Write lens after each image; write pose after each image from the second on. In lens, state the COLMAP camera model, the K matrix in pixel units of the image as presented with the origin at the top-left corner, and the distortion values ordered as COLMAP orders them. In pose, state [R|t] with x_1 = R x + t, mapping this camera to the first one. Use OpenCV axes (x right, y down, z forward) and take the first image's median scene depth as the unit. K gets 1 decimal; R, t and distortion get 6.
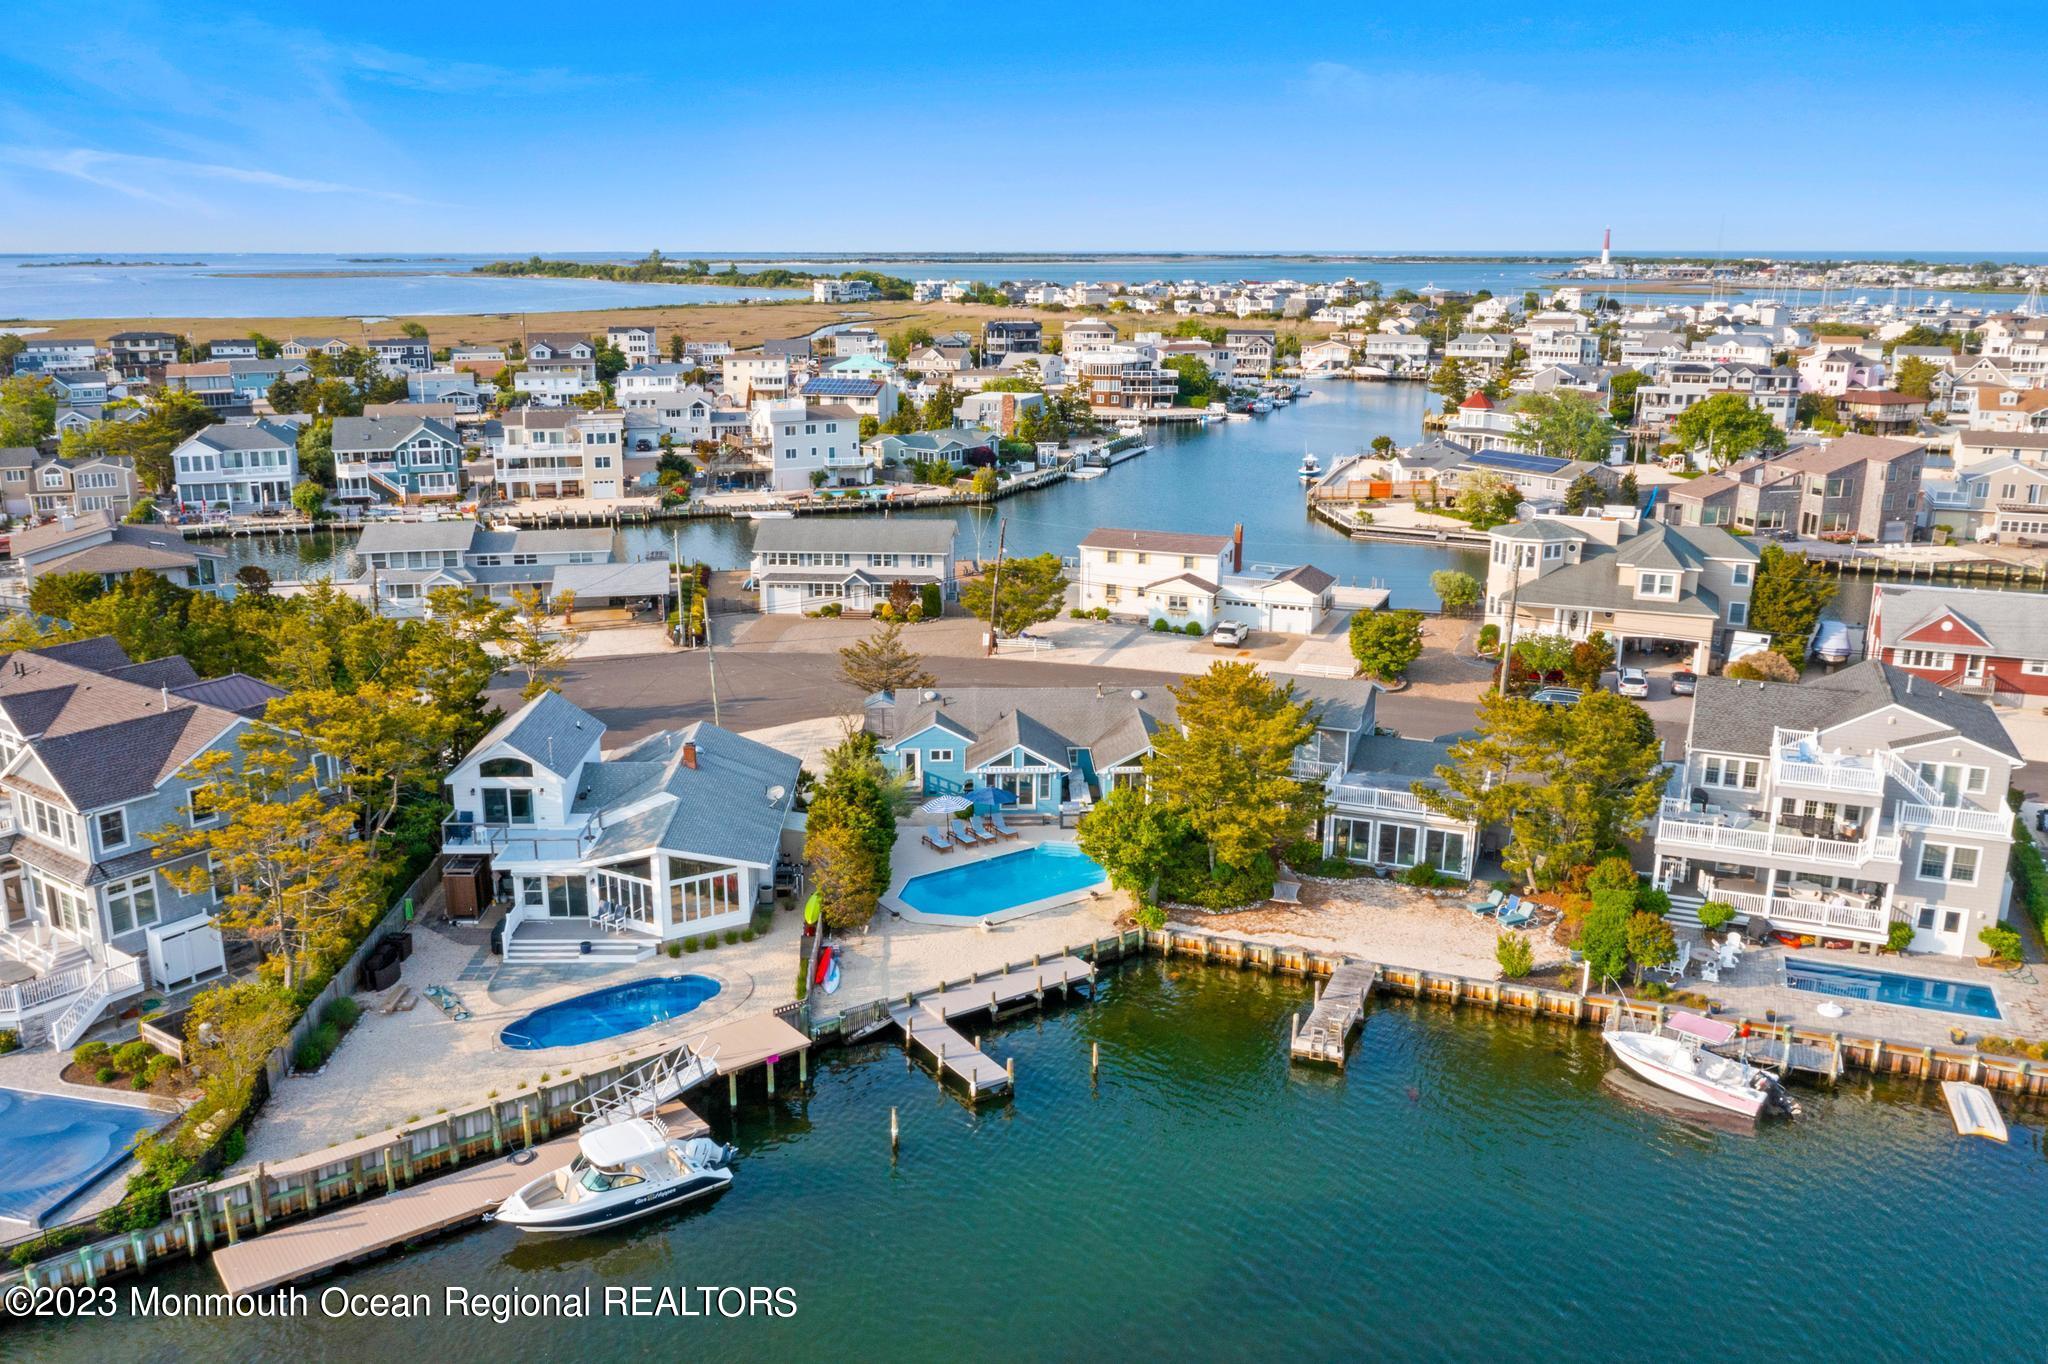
lens RADIAL K [[1616.4, 0, 1010.8], [0, 1616.4, 678.2], [0, 0, 1]] dist [-0.024057, 0.014450]
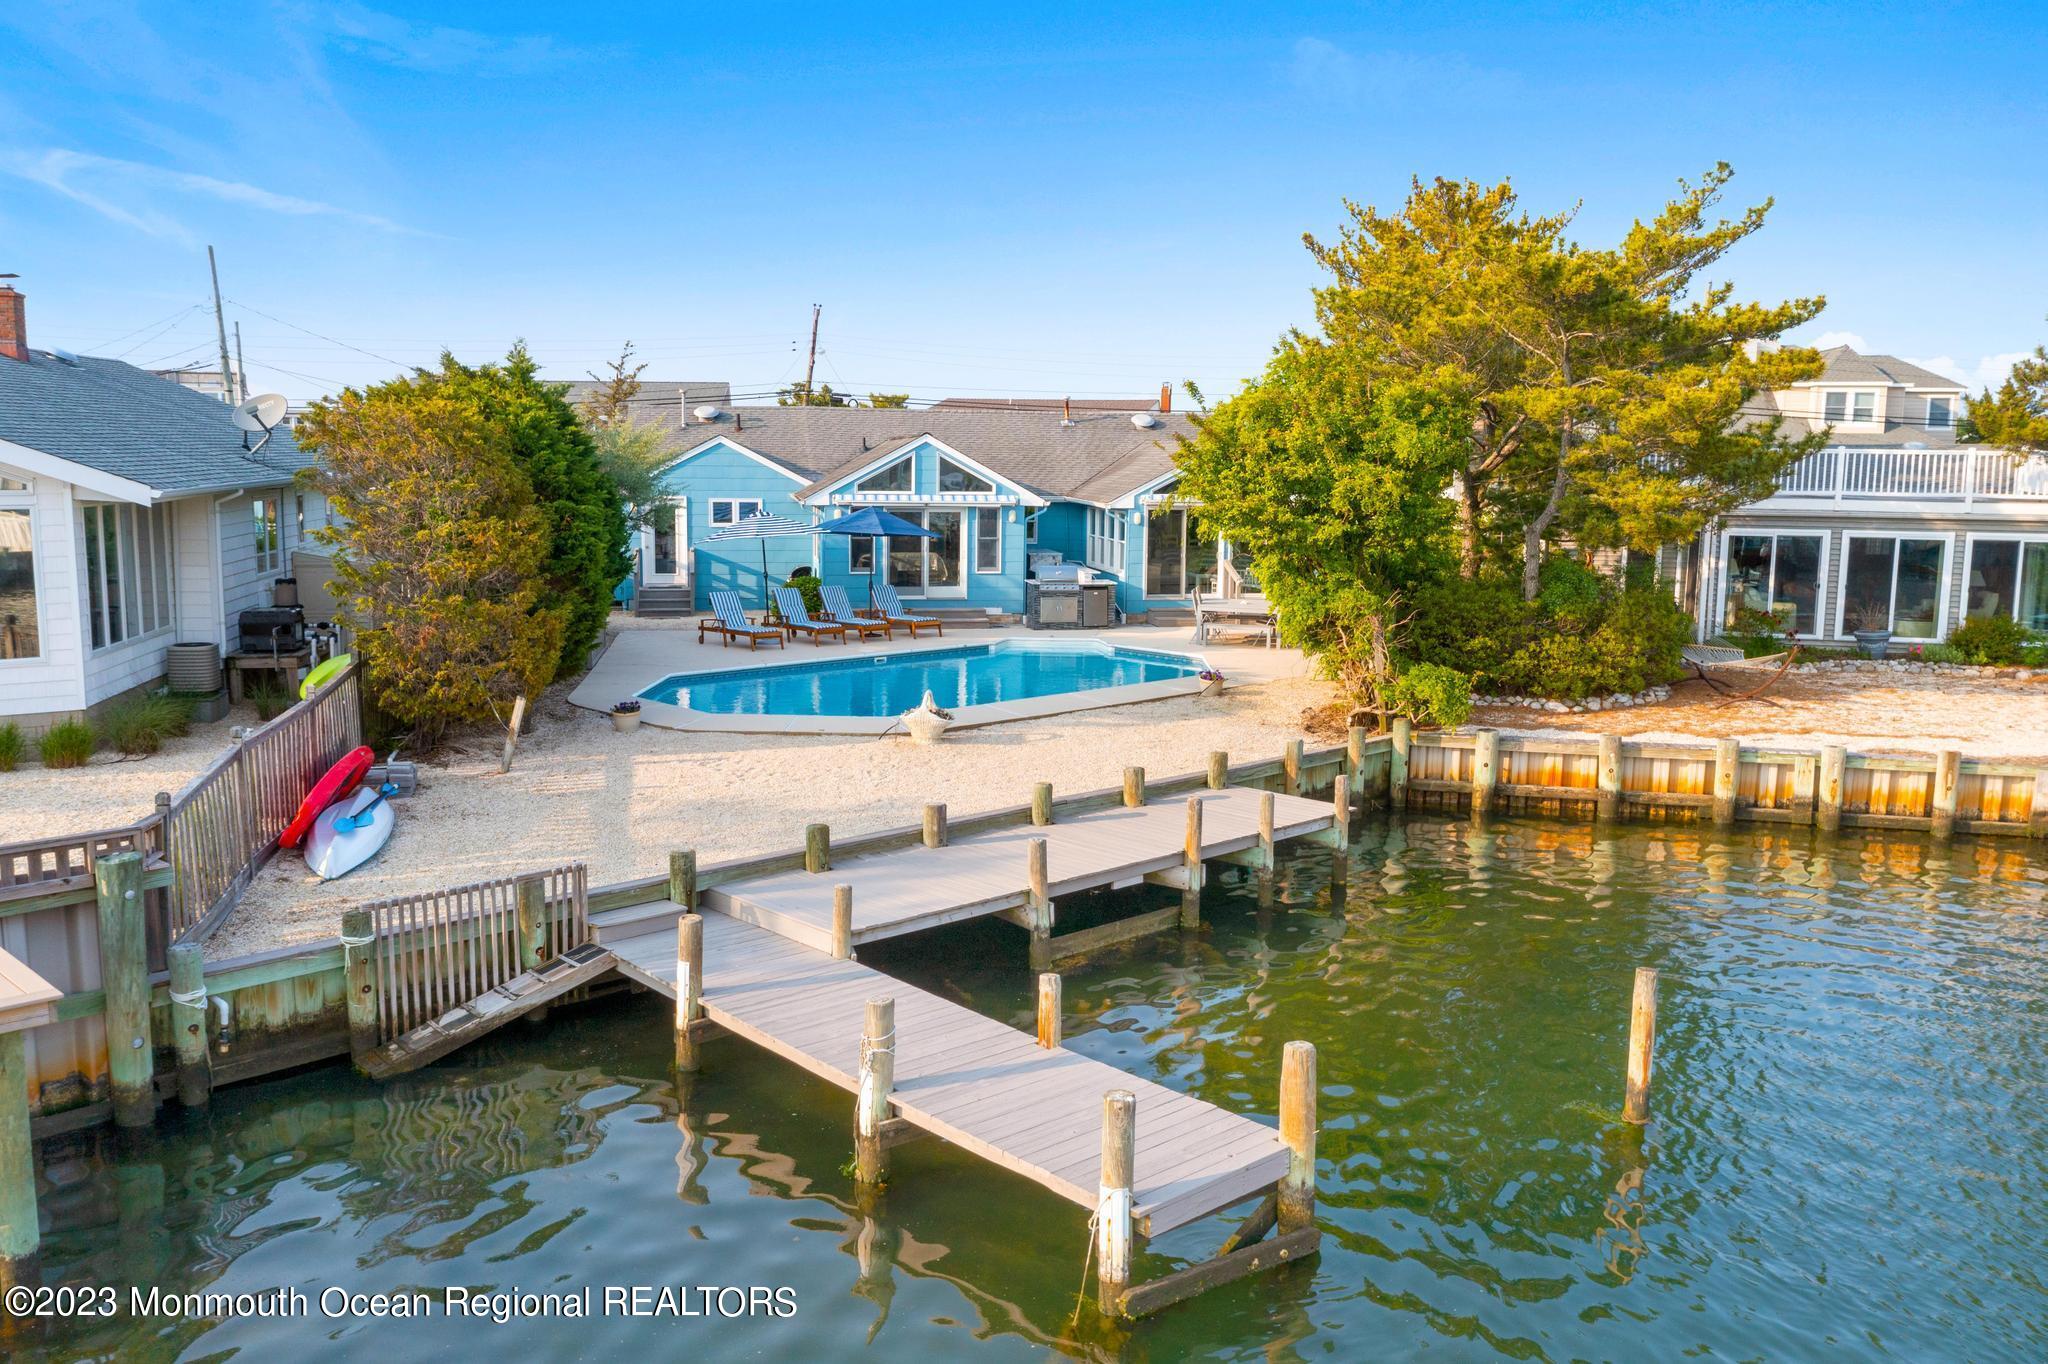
lens RADIAL K [[1616.4, 0, 1010.8], [0, 1616.4, 678.2], [0, 0, 1]] dist [-0.024057, 0.014450]
pose [[0.987563, -0.011533, 0.156799, -0.028884], [0.030145, 0.992692, -0.116847, 0.109600], [-0.154306, 0.120120, 0.980694, 0.421089]]
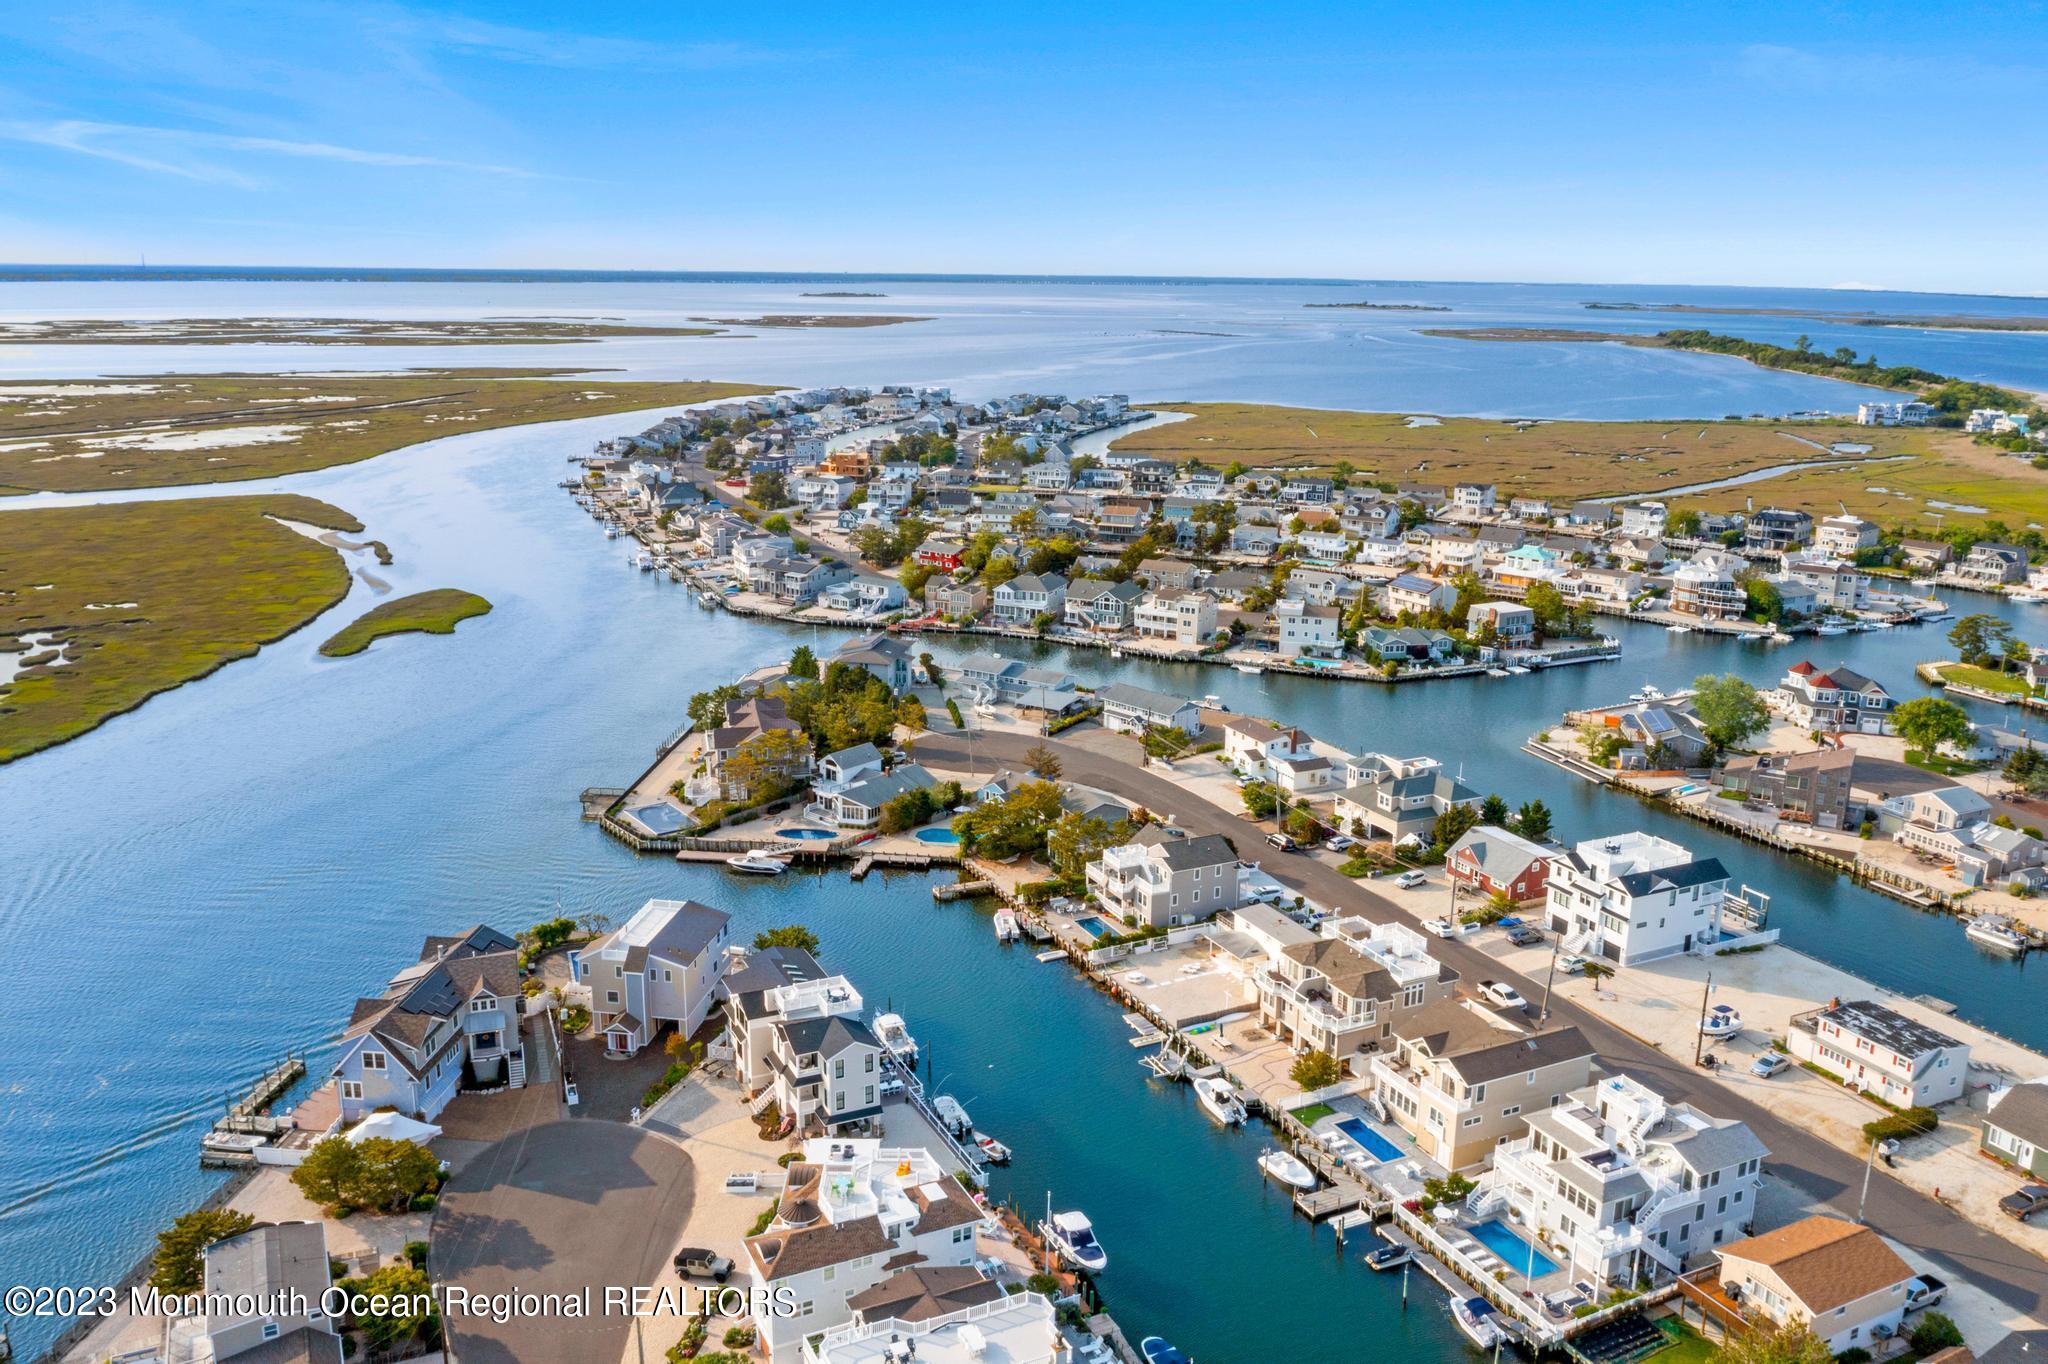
lens RADIAL K [[1647.4, 0, 1033.0], [0, 1647.4, 603.3], [0, 0, 1]] dist [-0.023980, 0.010025]
pose [[0.748782, 0.144114, -0.646959, 1.288354], [-0.185014, 0.982724, 0.004775, -0.216334], [0.636471, 0.116121, 0.762510, -0.807328]]
